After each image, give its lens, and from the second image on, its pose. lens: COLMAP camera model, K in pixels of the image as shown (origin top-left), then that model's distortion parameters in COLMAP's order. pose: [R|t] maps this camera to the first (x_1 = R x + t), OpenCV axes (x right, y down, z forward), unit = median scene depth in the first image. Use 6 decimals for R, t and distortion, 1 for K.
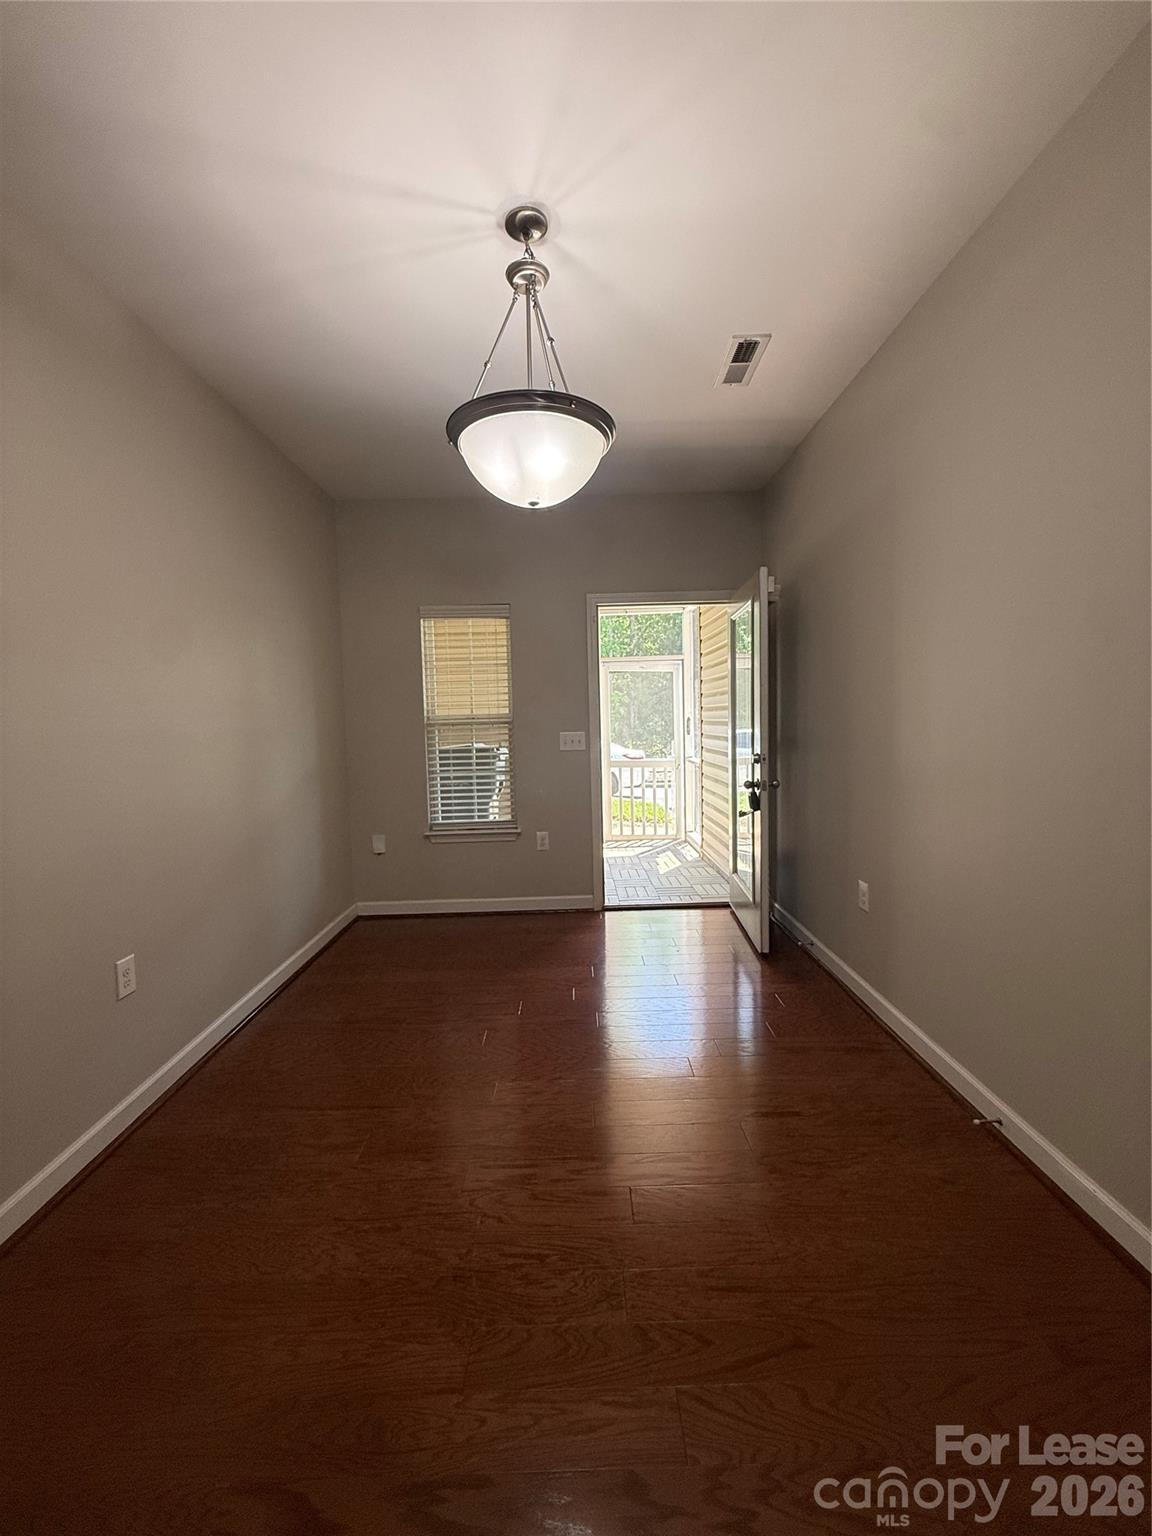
lens RADIAL K [[612.6, 0, 576.0], [0, 612.6, 766.5], [0, 0, 1]] dist [-0.026872, -0.000258]
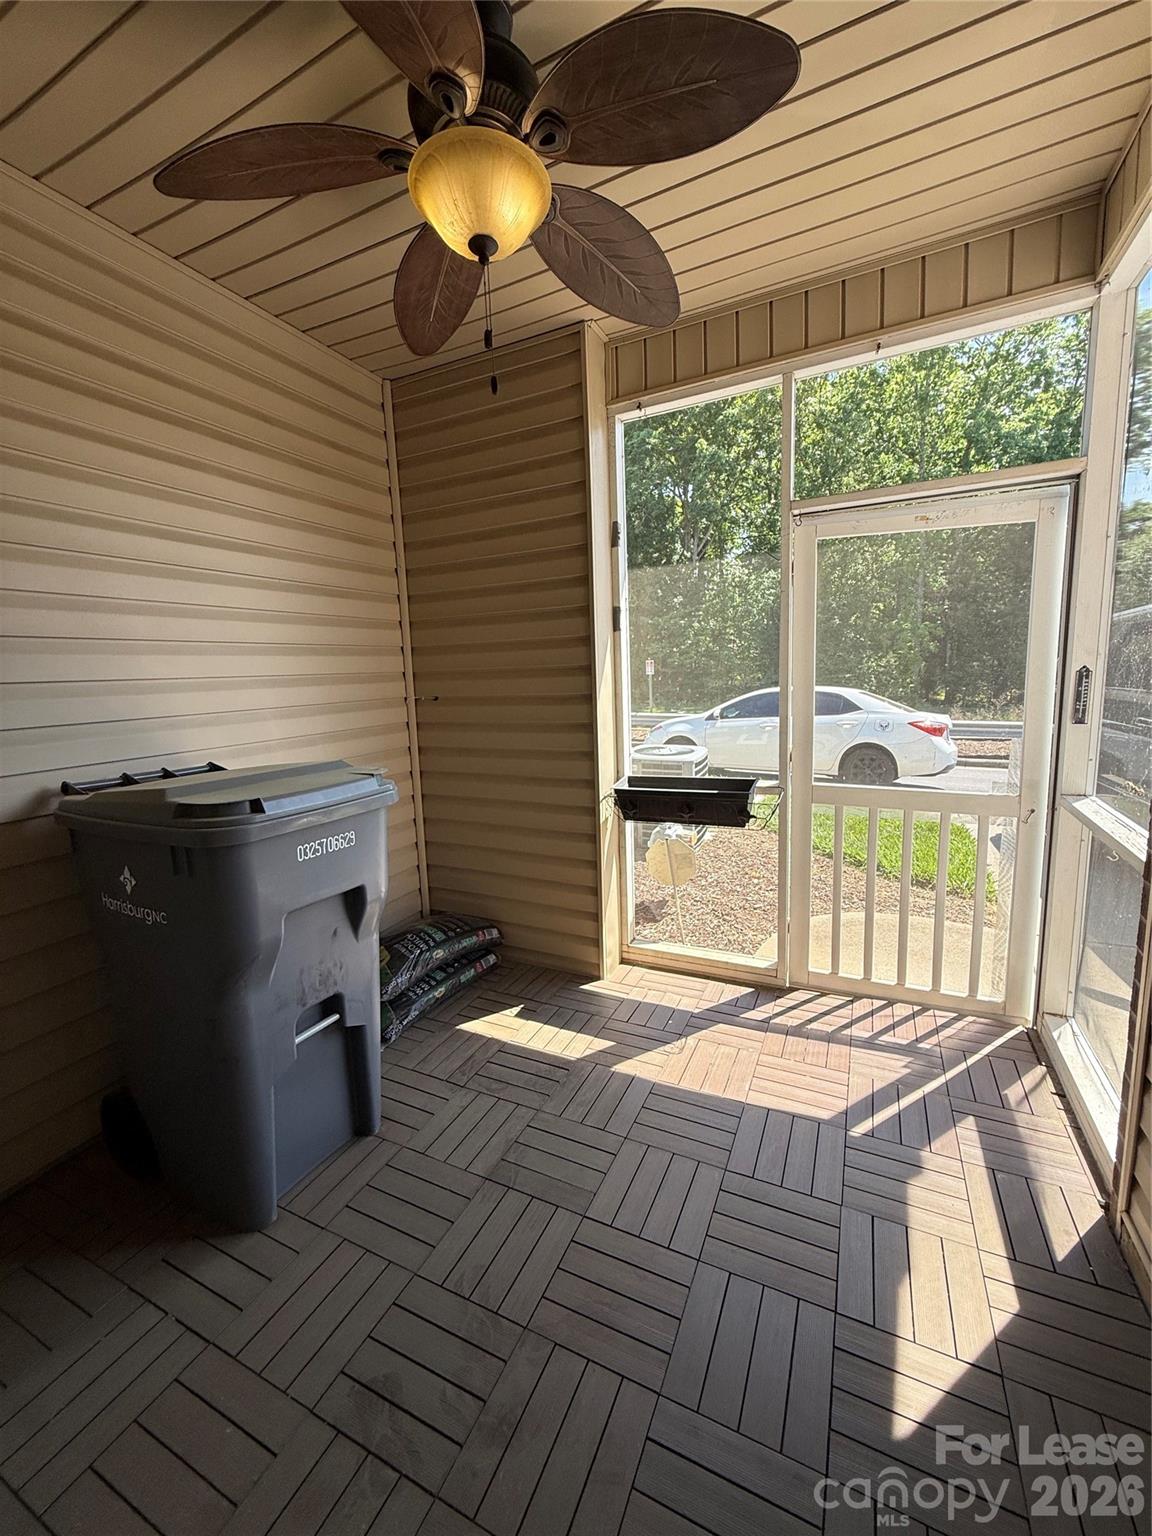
lens RADIAL K [[612.6, 0, 576.1], [0, 612.6, 764.0], [0, 0, 1]] dist [-0.026872, -0.000258]
pose [[0.895912, 0.051201, -0.441272, 0.087409], [-0.010942, 0.995578, 0.093300, -0.055451], [0.444097, -0.078760, 0.892510, 0.588747]]
